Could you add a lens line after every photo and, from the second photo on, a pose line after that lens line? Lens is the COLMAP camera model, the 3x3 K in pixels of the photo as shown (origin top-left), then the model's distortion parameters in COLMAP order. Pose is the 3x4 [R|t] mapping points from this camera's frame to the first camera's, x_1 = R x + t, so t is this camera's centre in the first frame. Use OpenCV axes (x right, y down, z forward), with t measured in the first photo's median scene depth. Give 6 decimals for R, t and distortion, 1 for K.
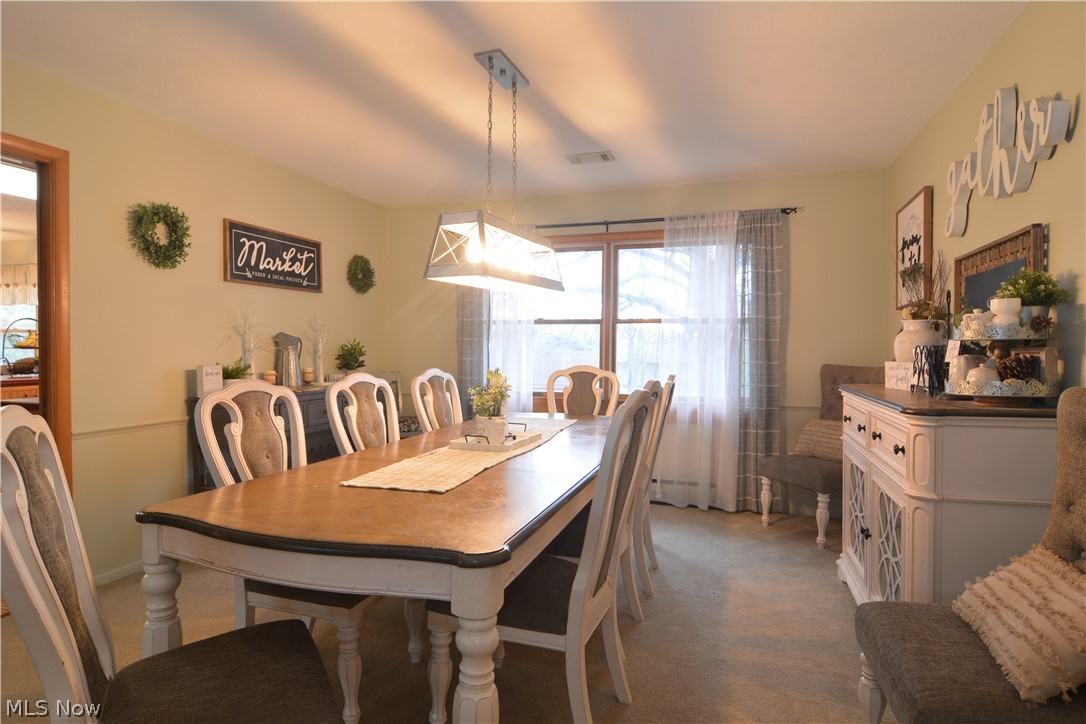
lens RADIAL K [[604.4, 0, 527.8], [0, 604.4, 361.2], [0, 0, 1]] dist [-0.014477, -0.000403]
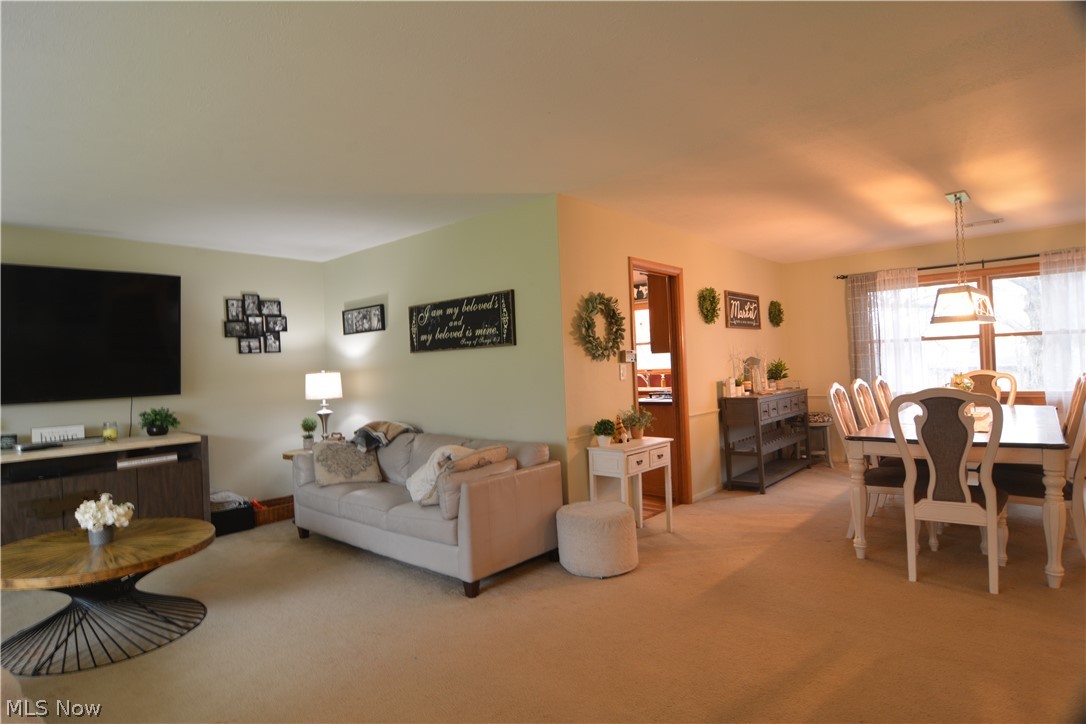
lens RADIAL K [[582.8, 0, 524.0], [0, 582.8, 361.8], [0, 0, 1]] dist [-0.017612, -0.003684]
pose [[0.918762, -0.045491, -0.392182, -0.364763], [0.035313, 0.998827, -0.033130, -0.005877], [0.393229, 0.016589, 0.919291, -0.640820]]
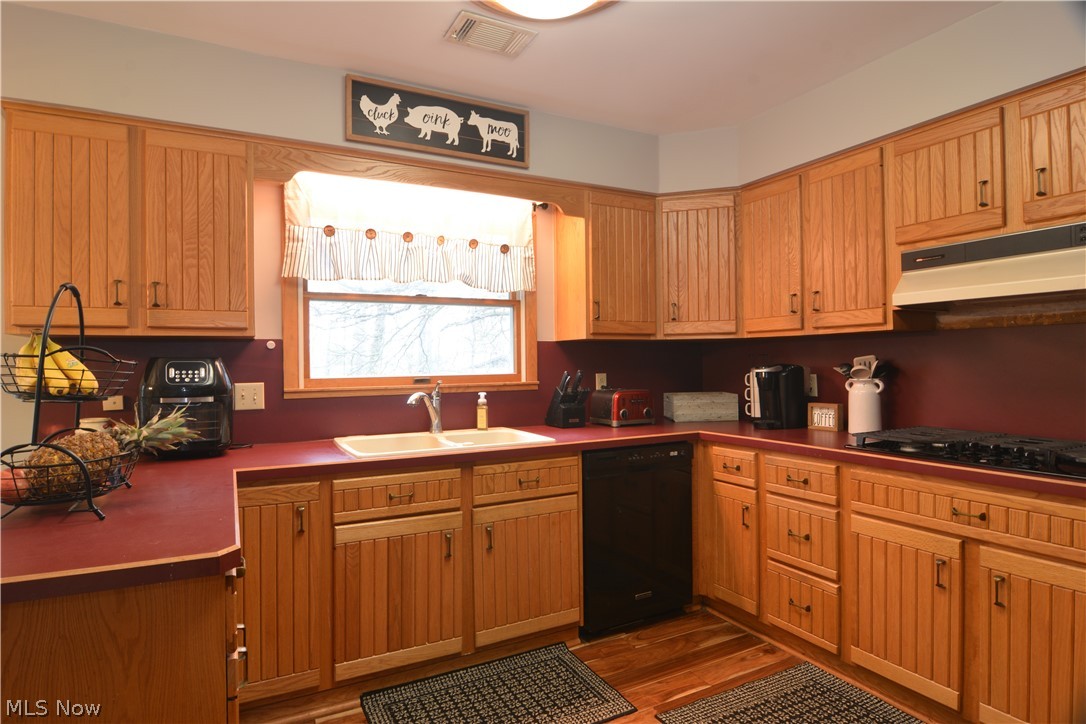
lens RADIAL K [[582.8, 0, 524.0], [0, 582.8, 361.8], [0, 0, 1]] dist [-0.017612, -0.003684]
pose [[0.696871, -0.011485, 0.717105, -1.218711], [0.029466, 0.999486, -0.012627, -0.039016], [-0.716591, 0.029930, 0.696851, 0.942340]]
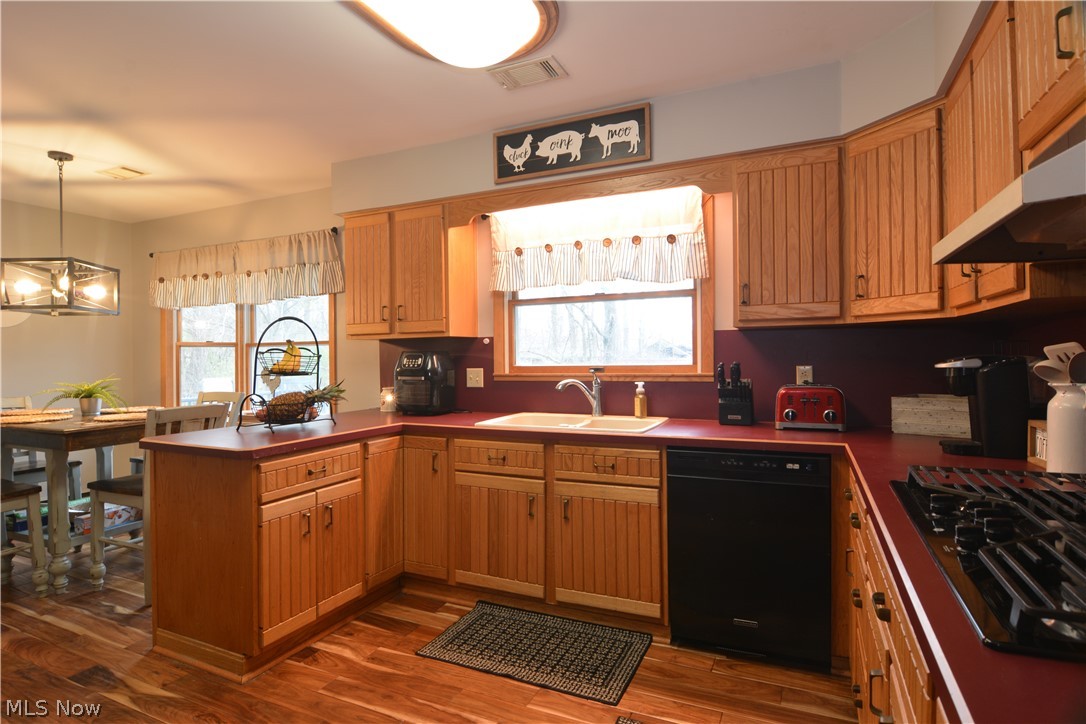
lens RADIAL K [[582.8, 0, 524.0], [0, 582.8, 361.8], [0, 0, 1]] dist [-0.017612, -0.003684]
pose [[0.992277, -0.016915, -0.122886, -0.787901], [0.015753, 0.999822, -0.010423, -0.032384], [0.123040, 0.008406, 0.992366, 0.713757]]
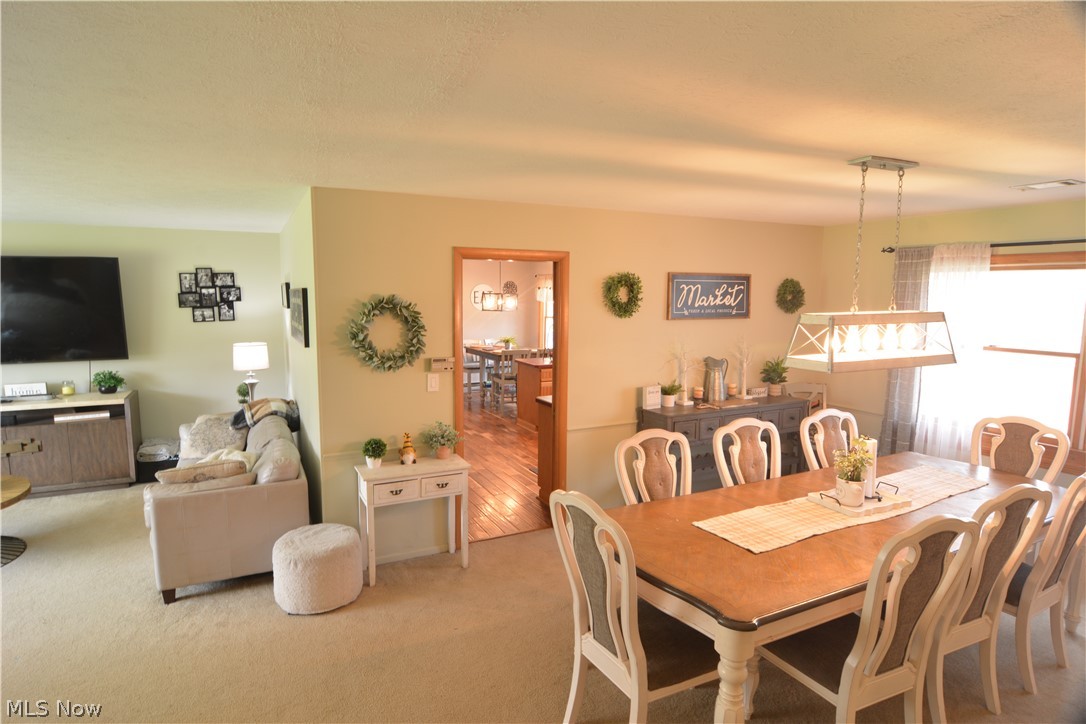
lens RADIAL K [[582.8, 0, 524.0], [0, 582.8, 361.8], [0, 0, 1]] dist [-0.017612, -0.003684]
pose [[0.704807, 0.080289, -0.704841, 0.170499], [-0.016730, 0.995180, 0.096632, -0.149065], [0.709201, -0.056315, 0.702753, -0.117533]]
